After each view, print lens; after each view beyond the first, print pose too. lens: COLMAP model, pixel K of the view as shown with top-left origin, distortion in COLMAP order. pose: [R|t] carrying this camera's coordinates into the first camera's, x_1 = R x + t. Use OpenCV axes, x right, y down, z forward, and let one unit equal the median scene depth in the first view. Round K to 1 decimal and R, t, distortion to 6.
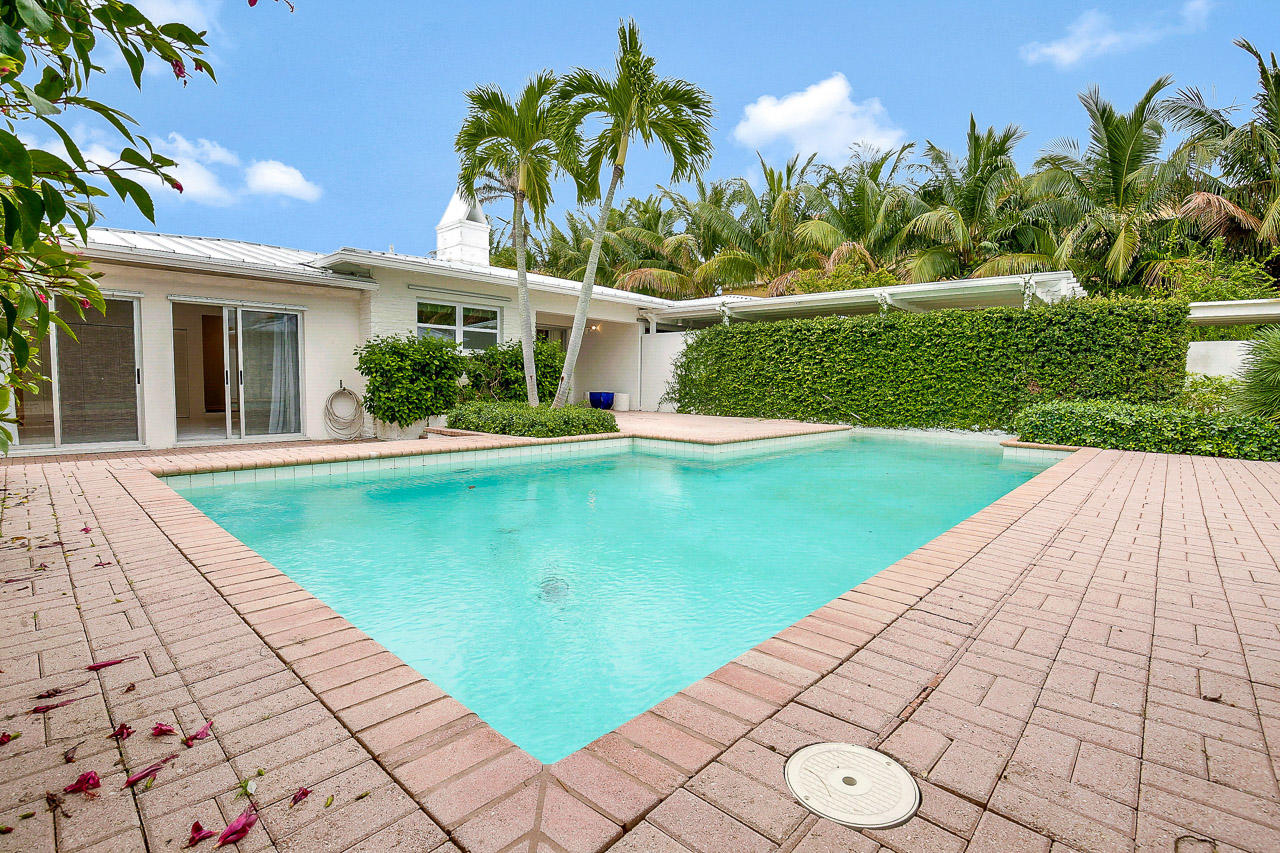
lens RADIAL K [[587.2, 0, 640.0], [0, 587.2, 426.5], [0, 0, 1]] dist [-0.023287, -0.000033]
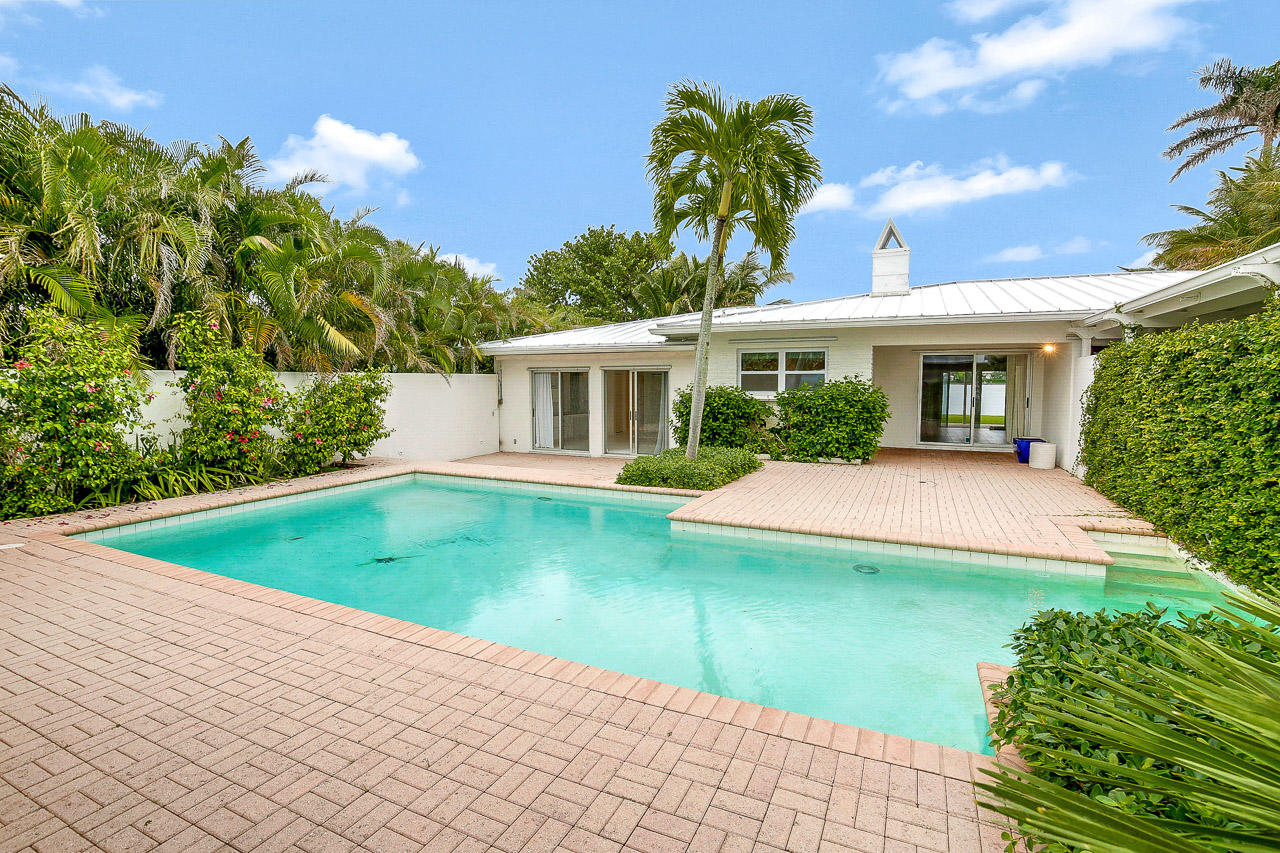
lens RADIAL K [[587.2, 0, 640.0], [0, 587.2, 426.5], [0, 0, 1]] dist [-0.023287, -0.000033]
pose [[0.317183, 0.057589, -0.946614, 0.665491], [-0.065395, 0.997107, 0.038749, -0.099585], [0.946107, 0.049614, 0.320032, 0.440446]]
